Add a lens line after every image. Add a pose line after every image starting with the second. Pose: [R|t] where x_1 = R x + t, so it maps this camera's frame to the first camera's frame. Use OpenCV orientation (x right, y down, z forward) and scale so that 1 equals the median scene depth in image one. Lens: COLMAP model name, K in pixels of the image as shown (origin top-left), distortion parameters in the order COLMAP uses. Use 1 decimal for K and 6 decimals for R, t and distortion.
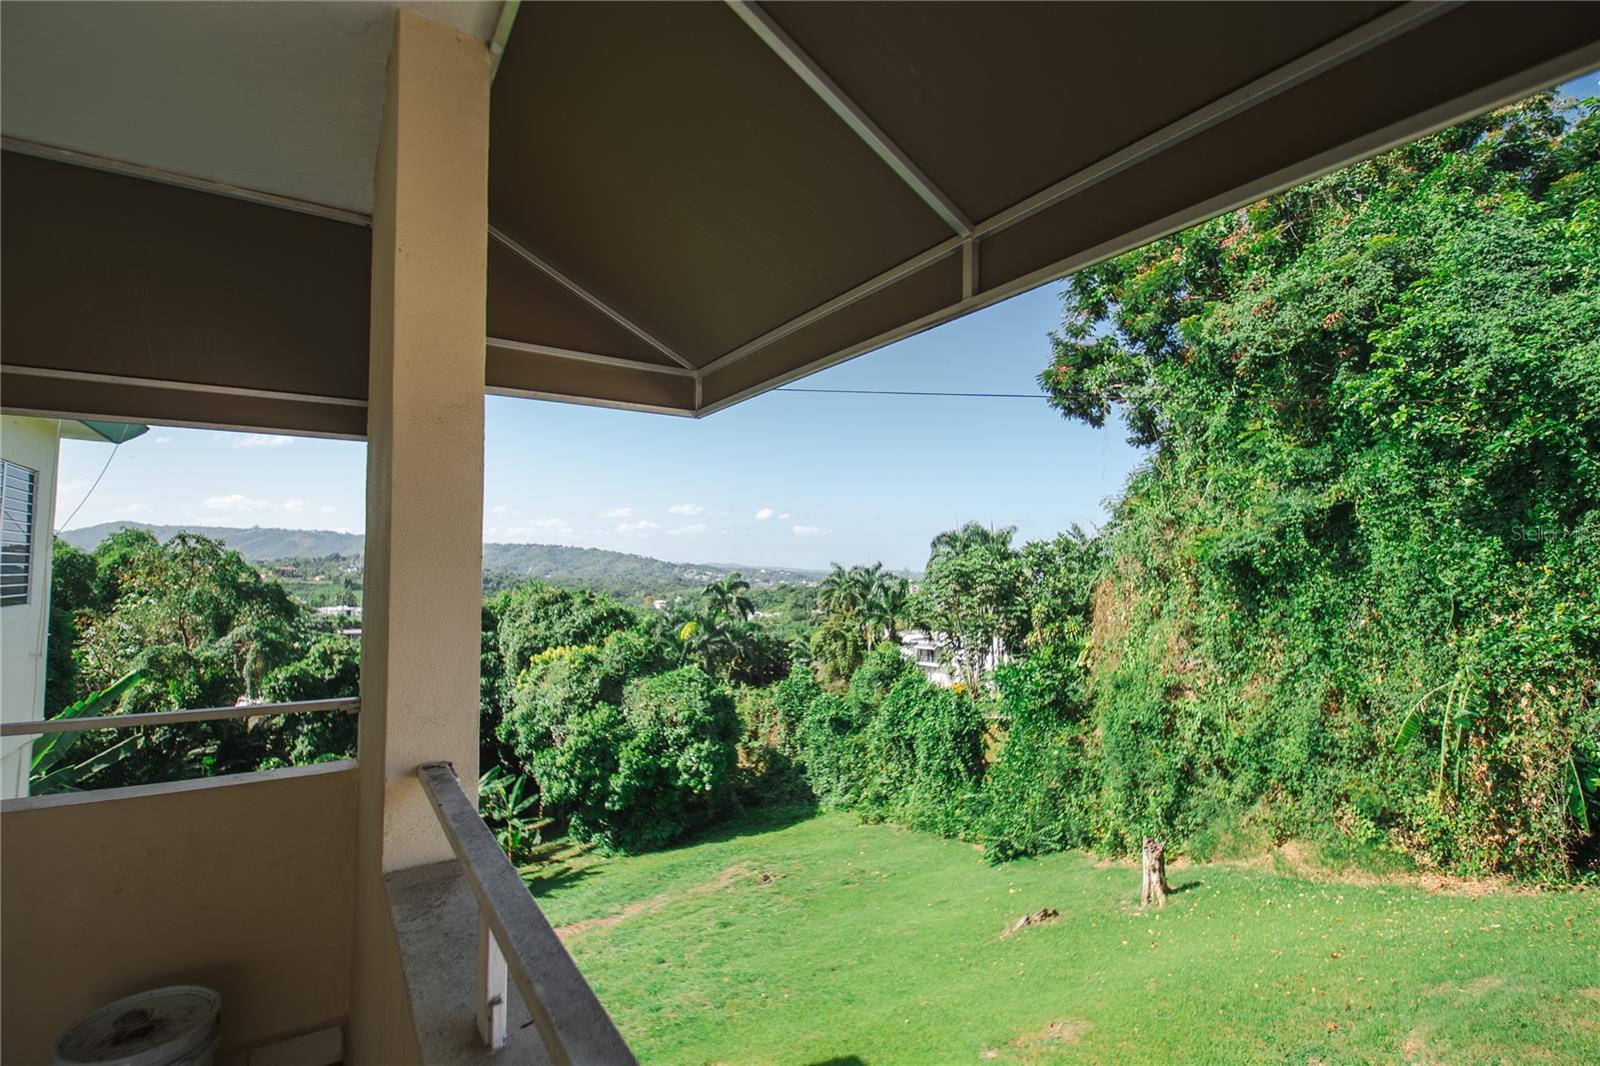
lens RADIAL K [[731.2, 0, 766.8], [0, 731.2, 541.7], [0, 0, 1]] dist [0.015917, -0.009021]
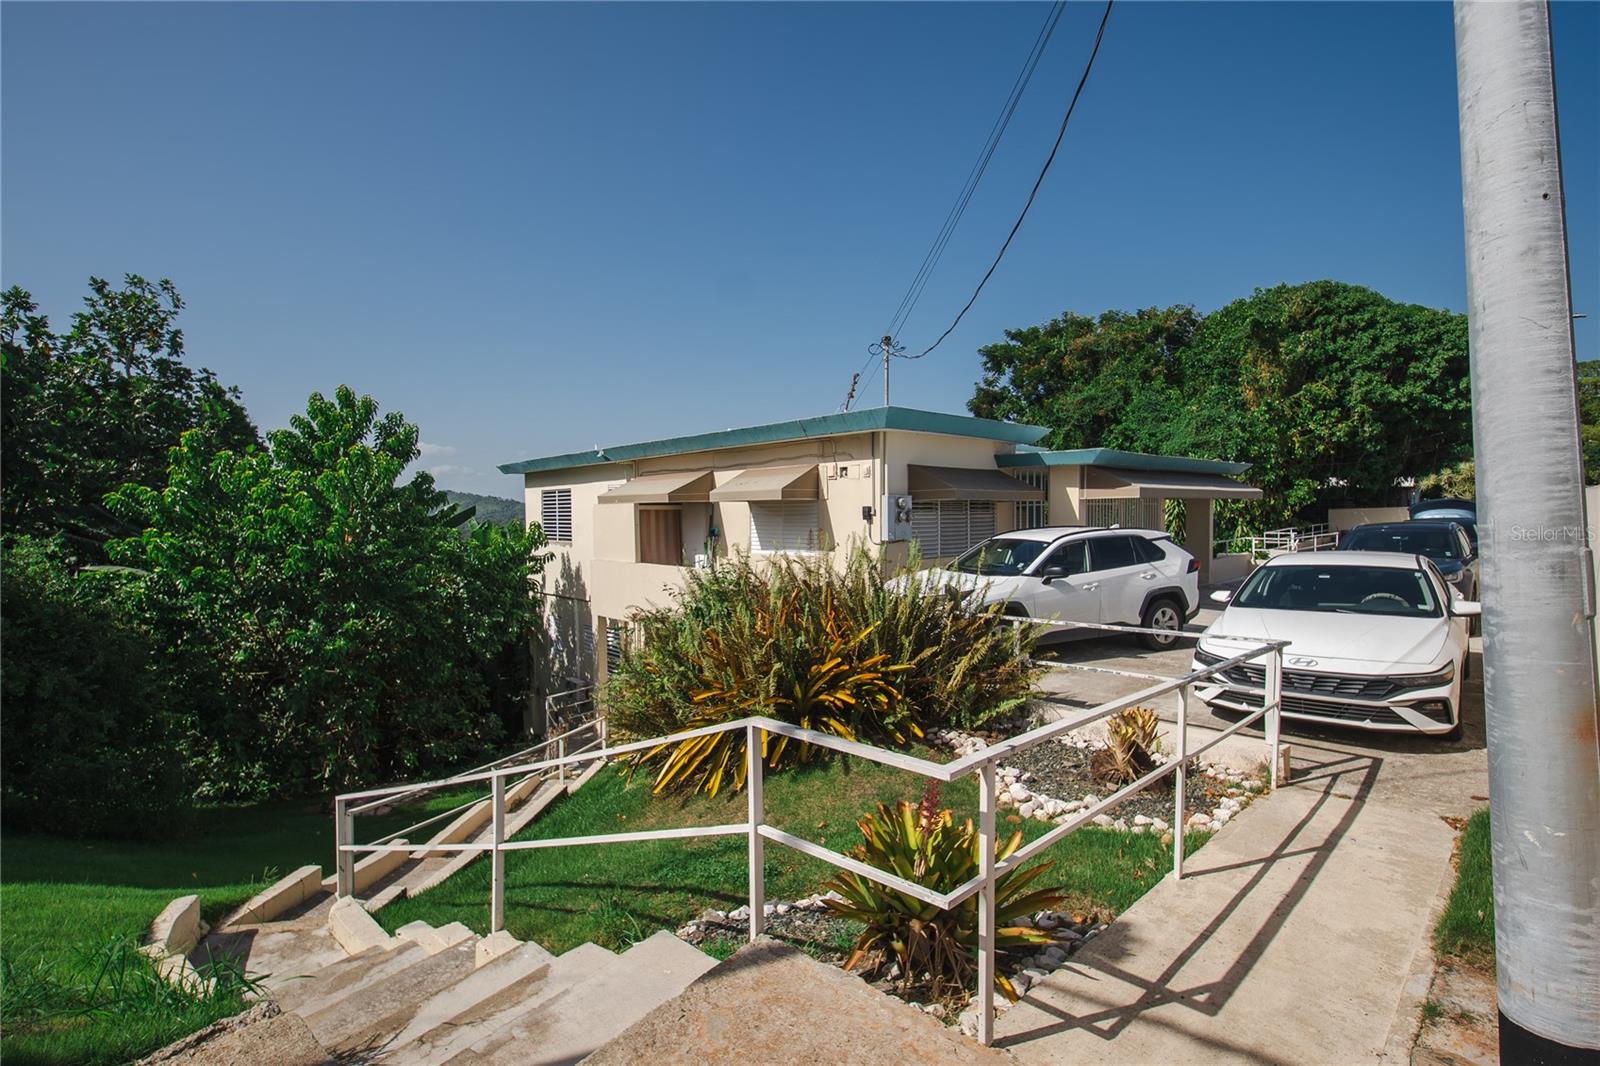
lens RADIAL K [[731.2, 0, 766.8], [0, 731.2, 541.7], [0, 0, 1]] dist [0.015917, -0.009021]
pose [[0.982291, -0.012203, 0.186966, -0.696072], [-0.002675, 0.996862, 0.079117, -0.046900], [-0.187344, -0.078216, 0.979175, -1.065035]]
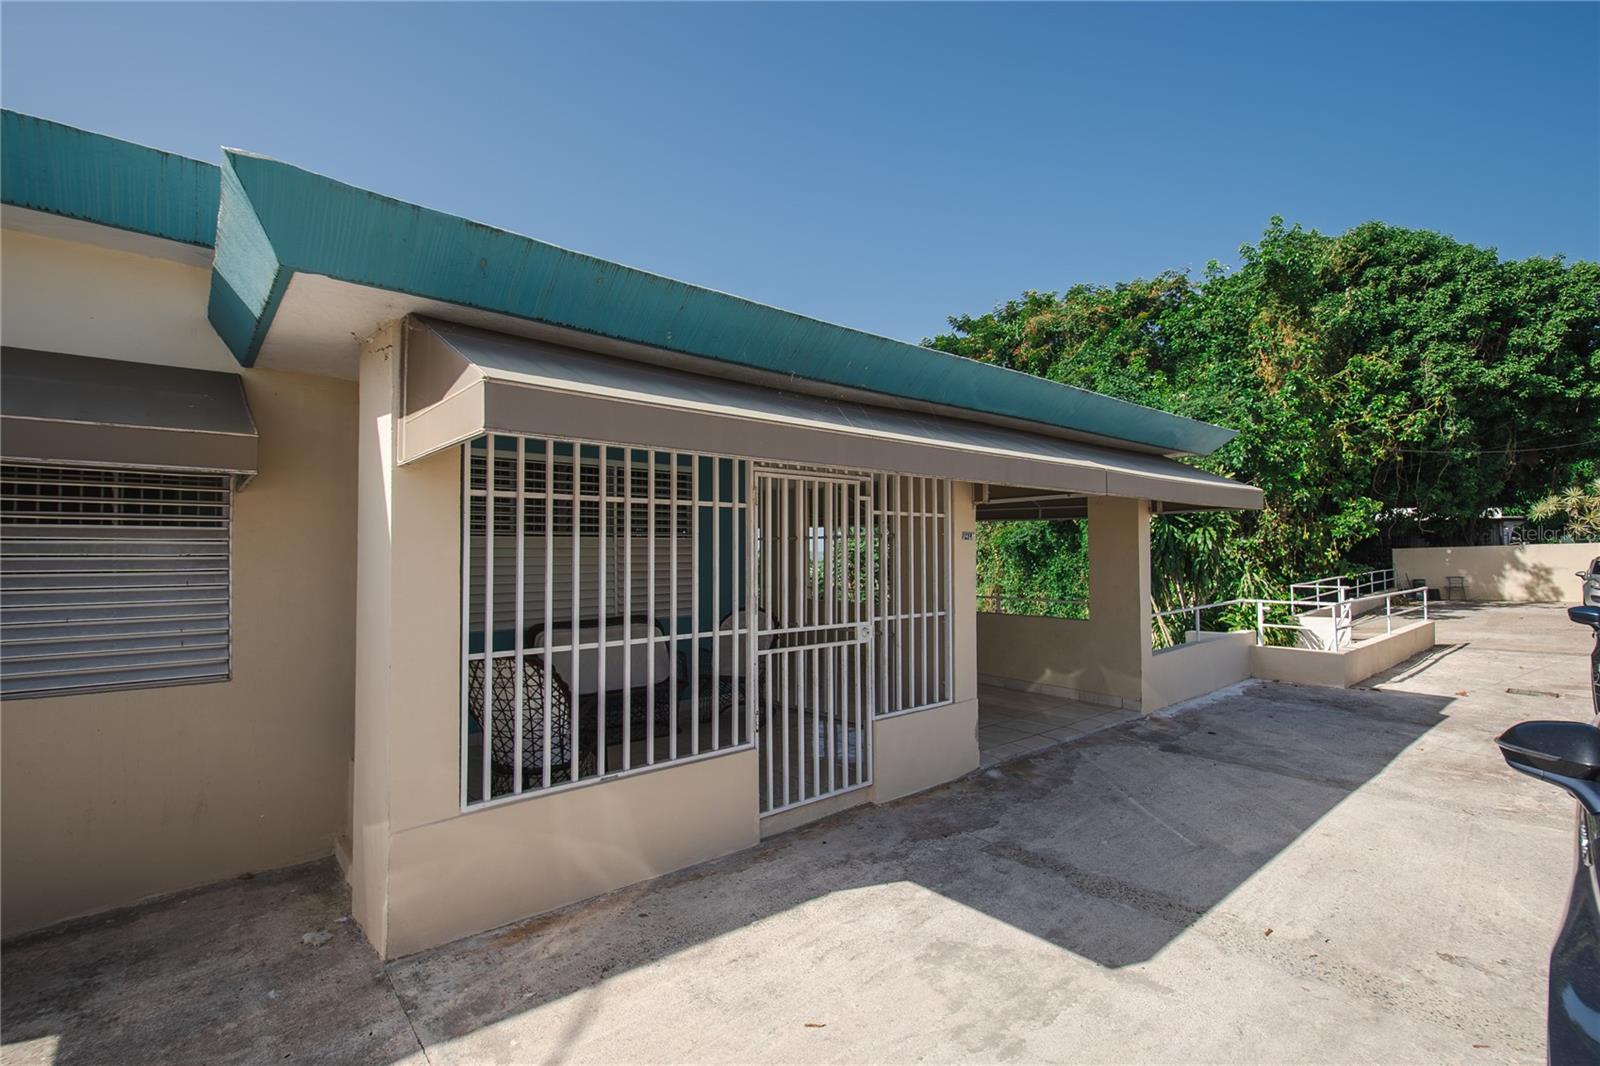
lens RADIAL K [[731.2, 0, 766.8], [0, 731.2, 541.7], [0, 0, 1]] dist [0.015917, -0.009021]
pose [[0.988577, 0.002218, 0.150699, -0.177915], [-0.005621, 0.999739, 0.022159, -0.016288], [-0.150611, -0.022753, 0.988331, -0.561819]]
